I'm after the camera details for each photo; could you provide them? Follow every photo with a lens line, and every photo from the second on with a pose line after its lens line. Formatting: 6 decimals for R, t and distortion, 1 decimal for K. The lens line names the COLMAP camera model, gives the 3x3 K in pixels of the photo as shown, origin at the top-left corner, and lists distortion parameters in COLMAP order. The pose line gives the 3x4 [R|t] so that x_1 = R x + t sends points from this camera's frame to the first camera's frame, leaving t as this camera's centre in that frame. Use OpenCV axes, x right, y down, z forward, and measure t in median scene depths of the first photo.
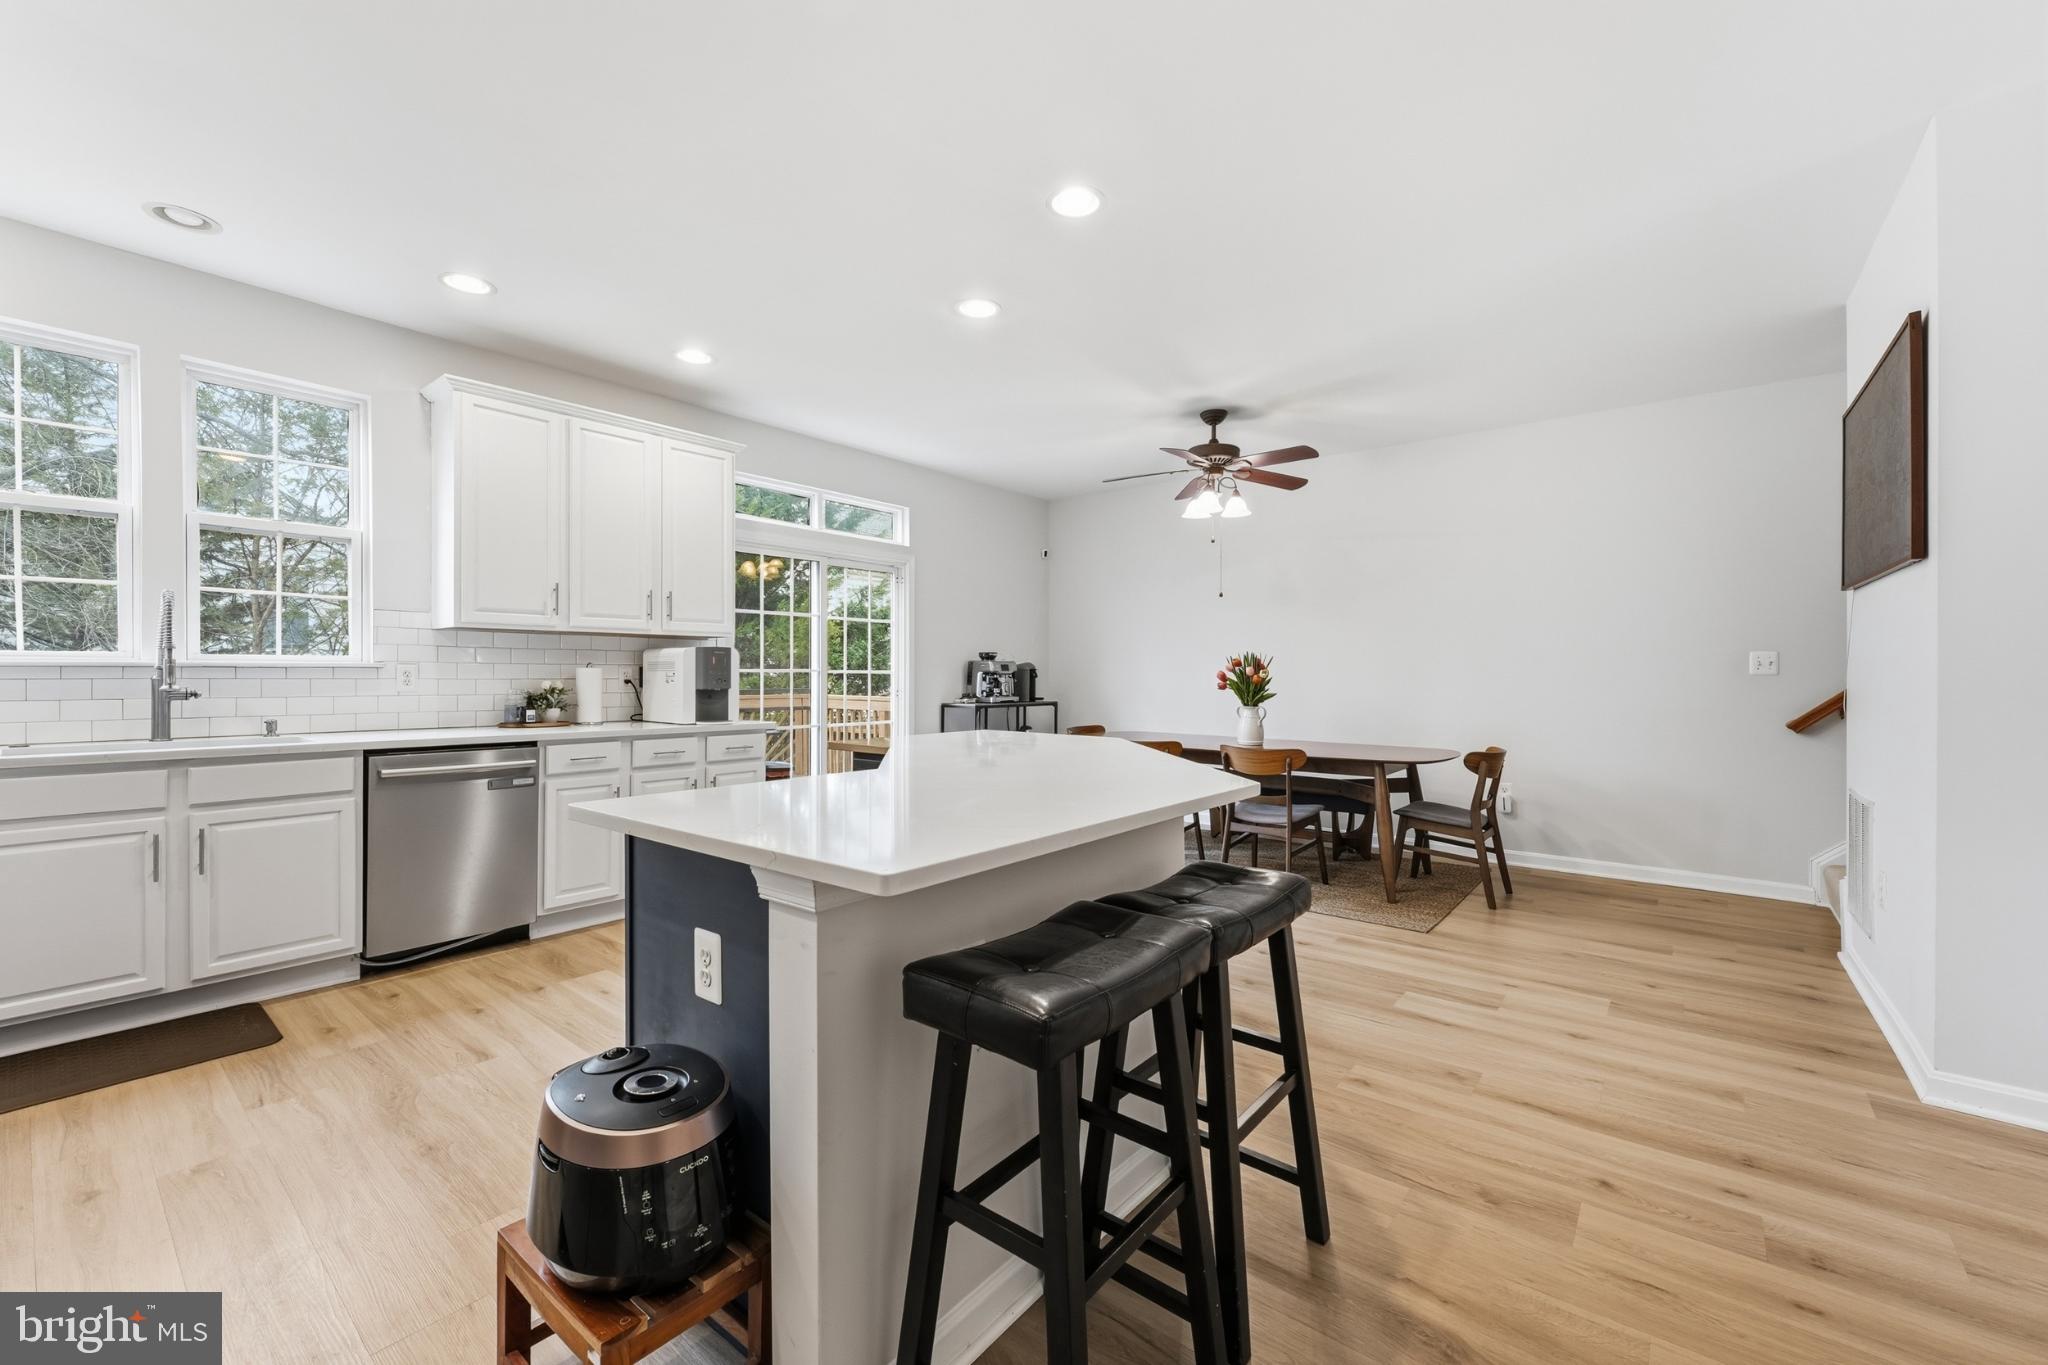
lens RADIAL K [[822.6, 0, 1026.8], [0, 822.6, 674.2], [0, 0, 1]] dist [-0.001516, 0.000379]
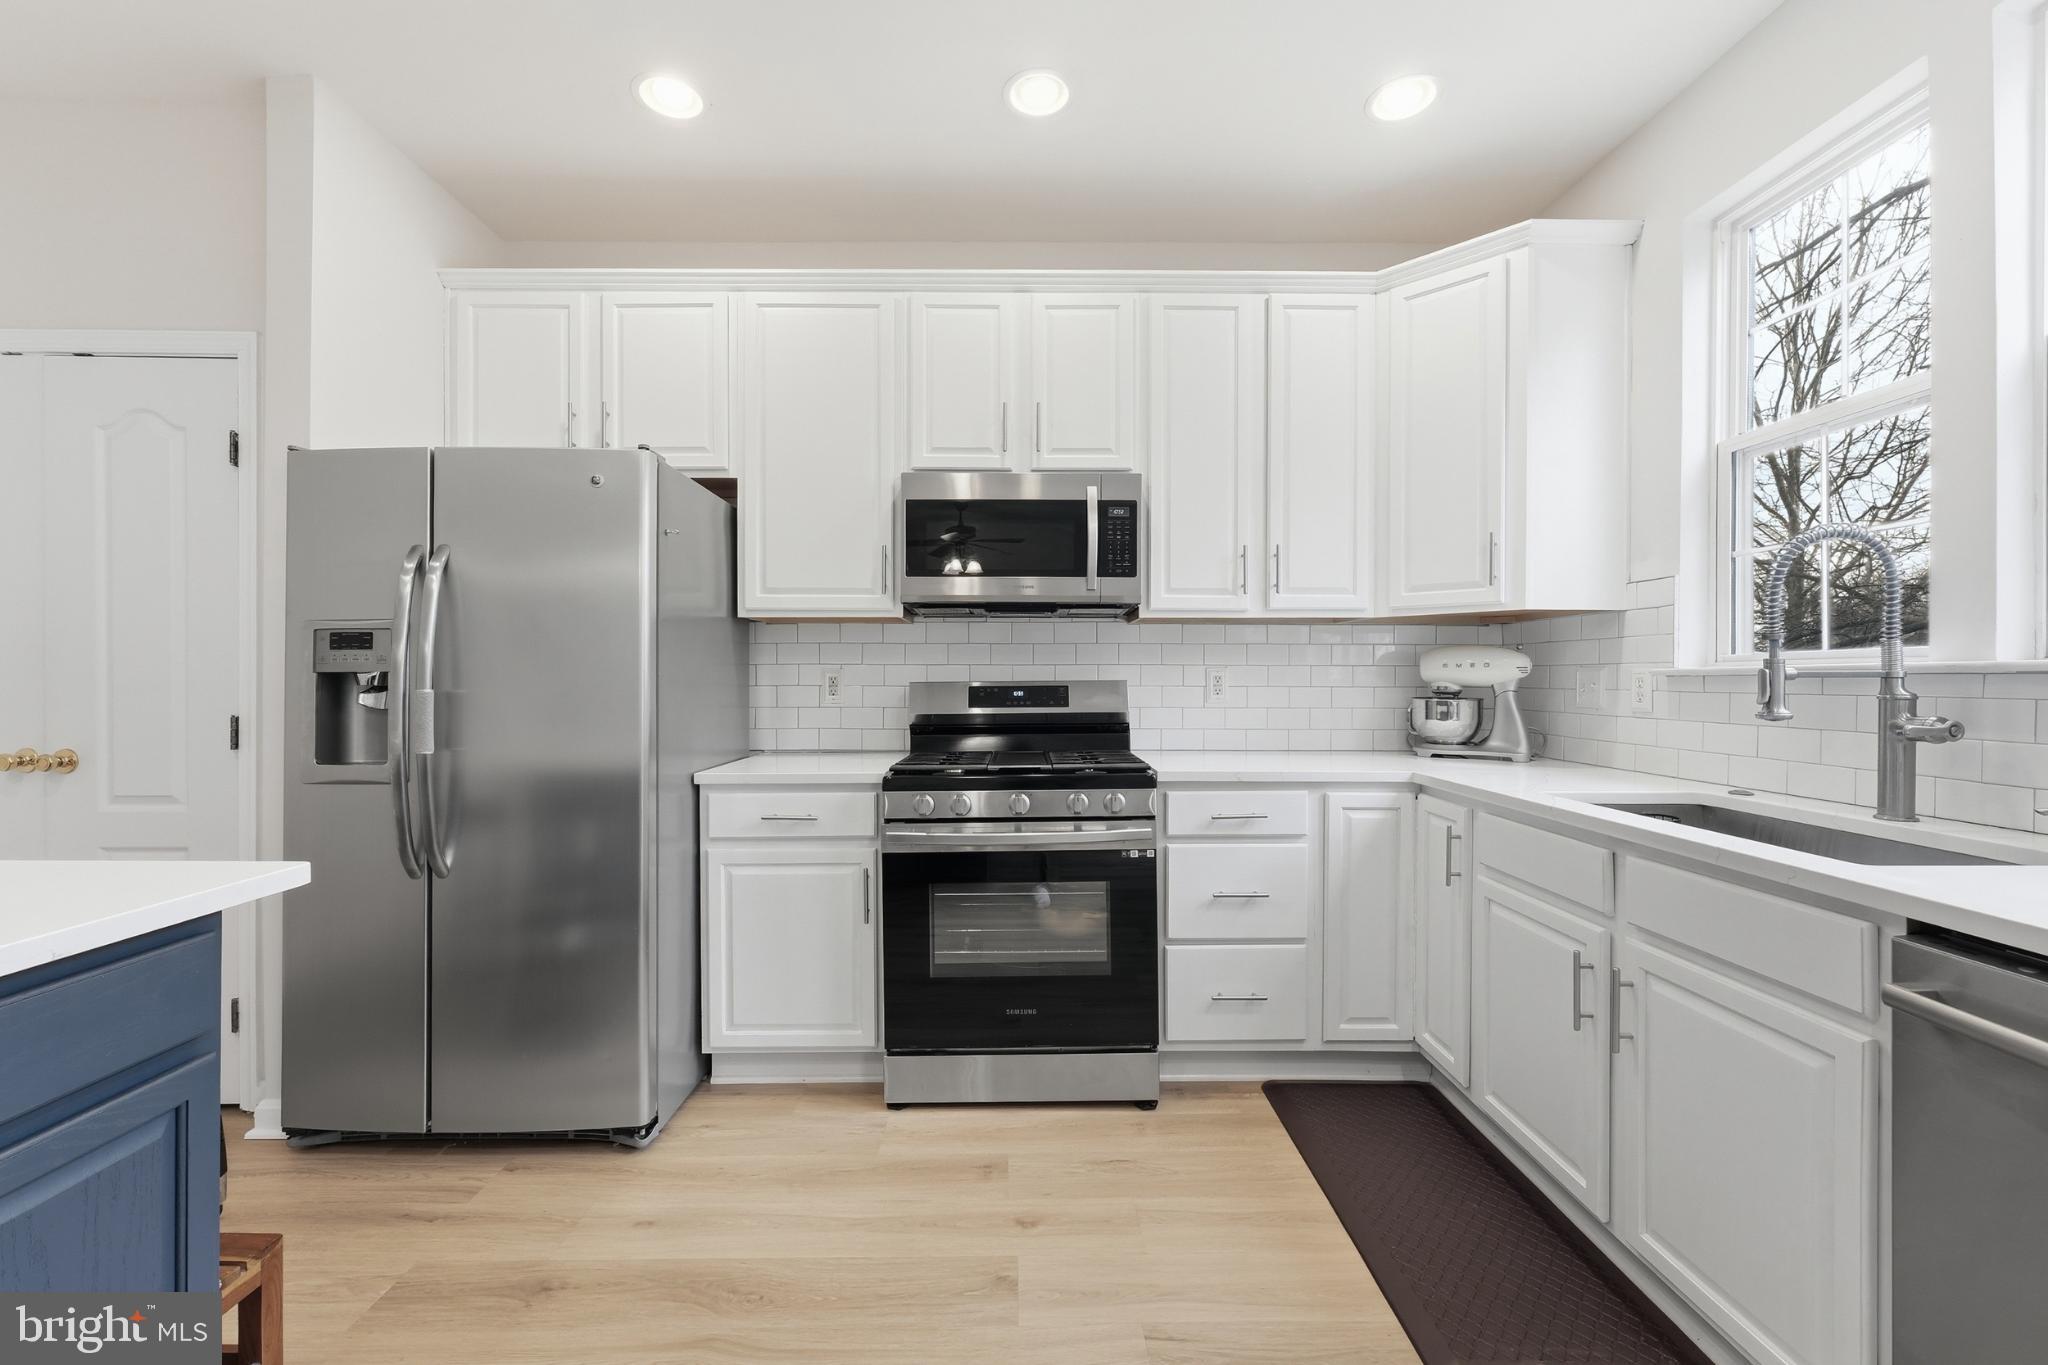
lens RADIAL K [[833.0, 0, 1028.5], [0, 833.0, 680.7], [0, 0, 1]] dist [0.000128, 0.000356]
pose [[-0.771408, -0.002416, -0.636336, -0.265179], [-0.005005, 0.999985, 0.002271, -0.002468], [0.636321, 0.004936, -0.771409, 0.898670]]
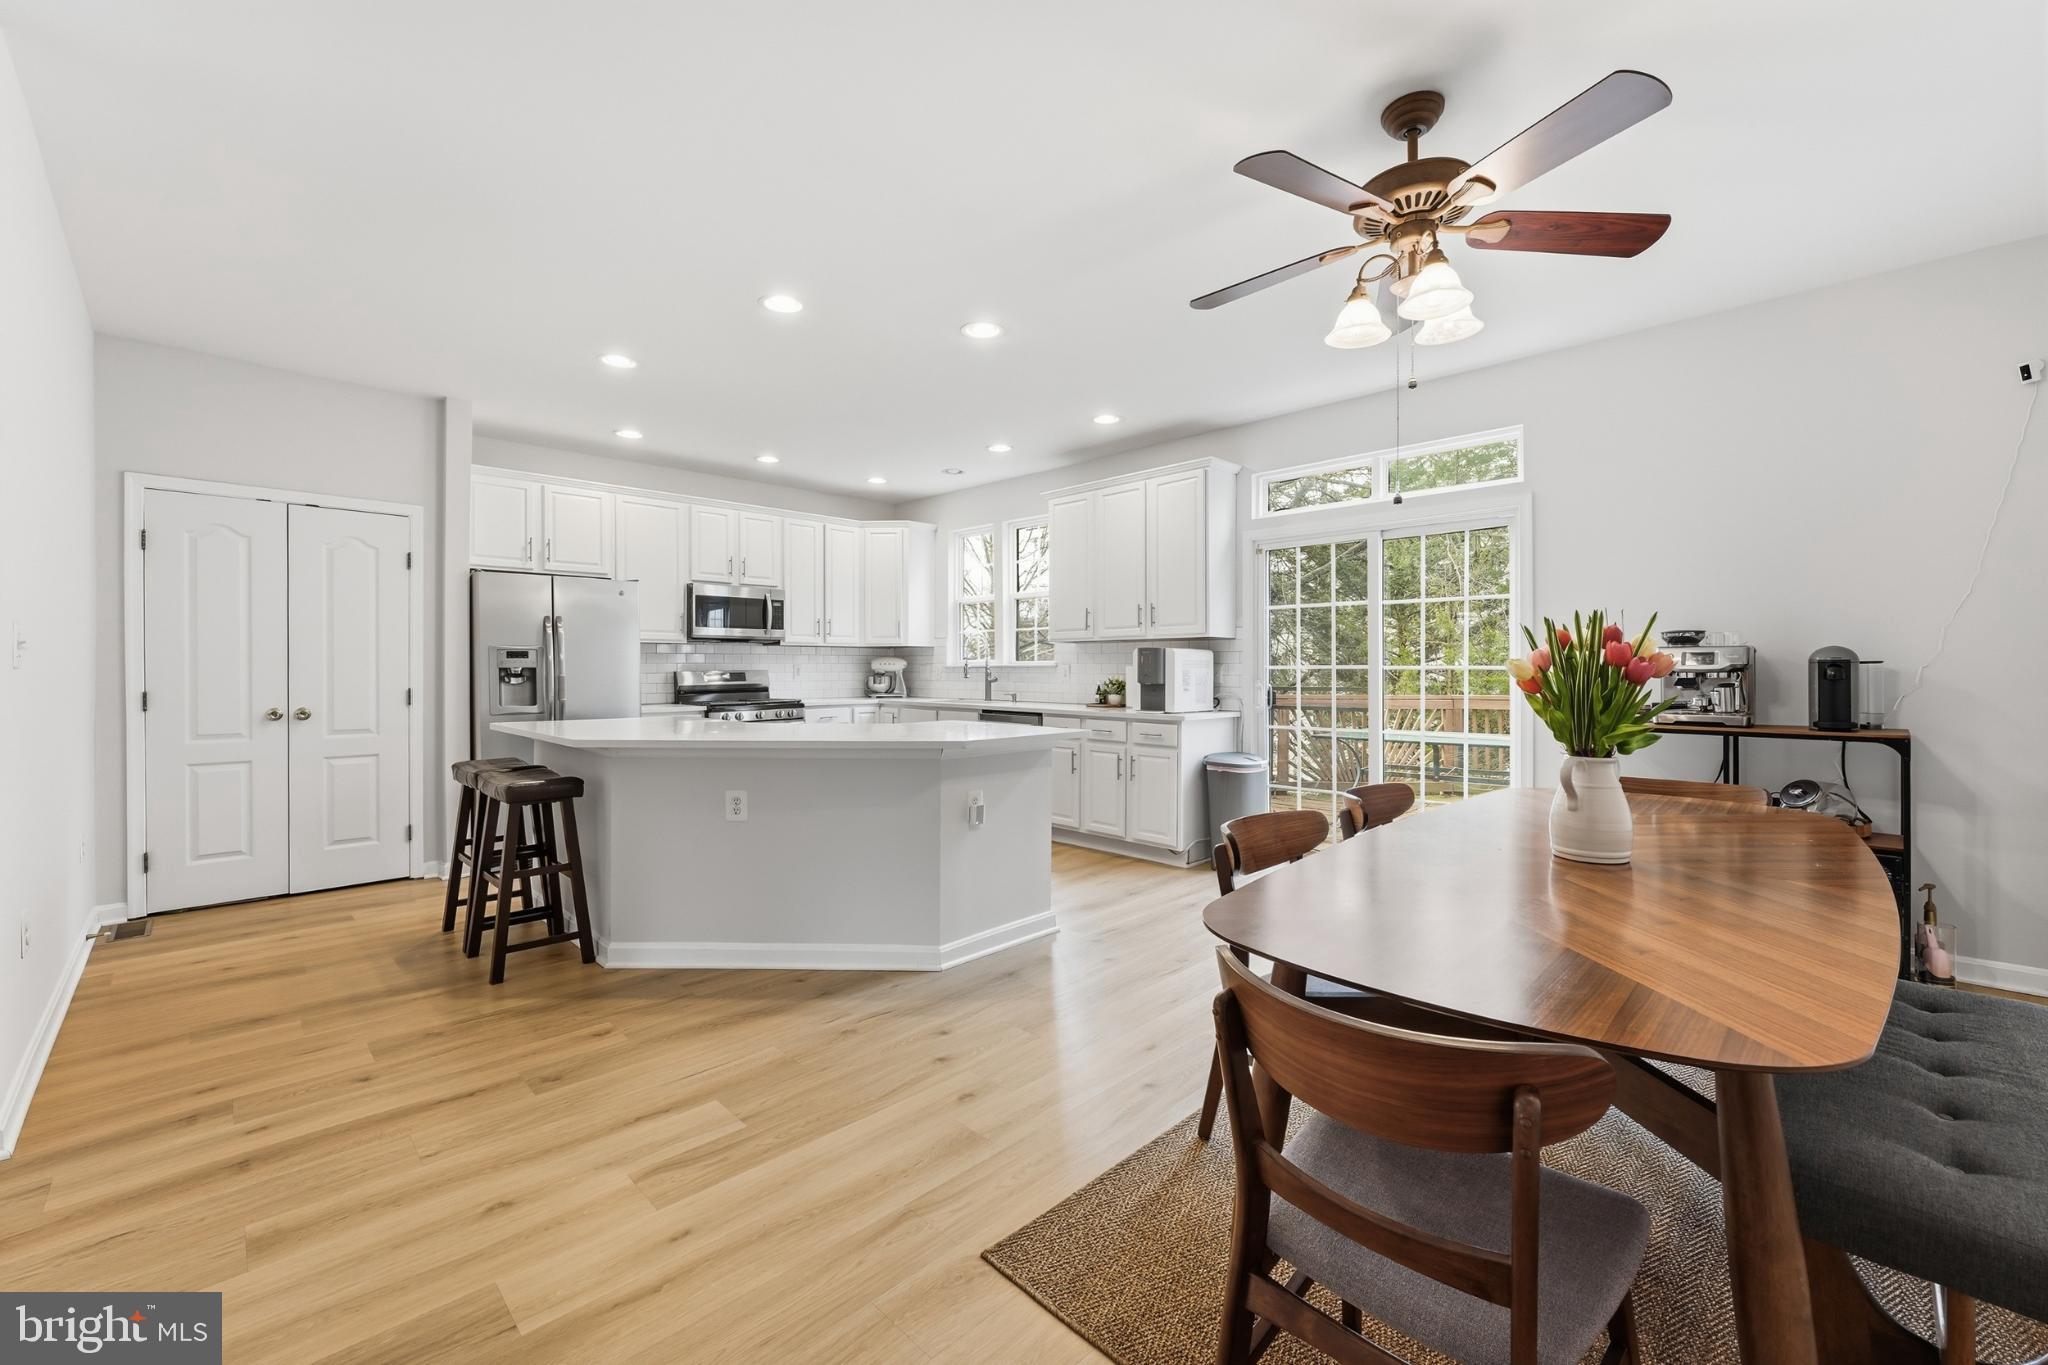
lens RADIAL K [[833.0, 0, 1028.5], [0, 833.0, 680.7], [0, 0, 1]] dist [0.000128, 0.000356]
pose [[-0.110571, 0.011839, -0.993798, 0.994161], [-0.001544, 0.999926, 0.012084, -0.000182], [0.993867, 0.002871, -0.110545, 1.154372]]
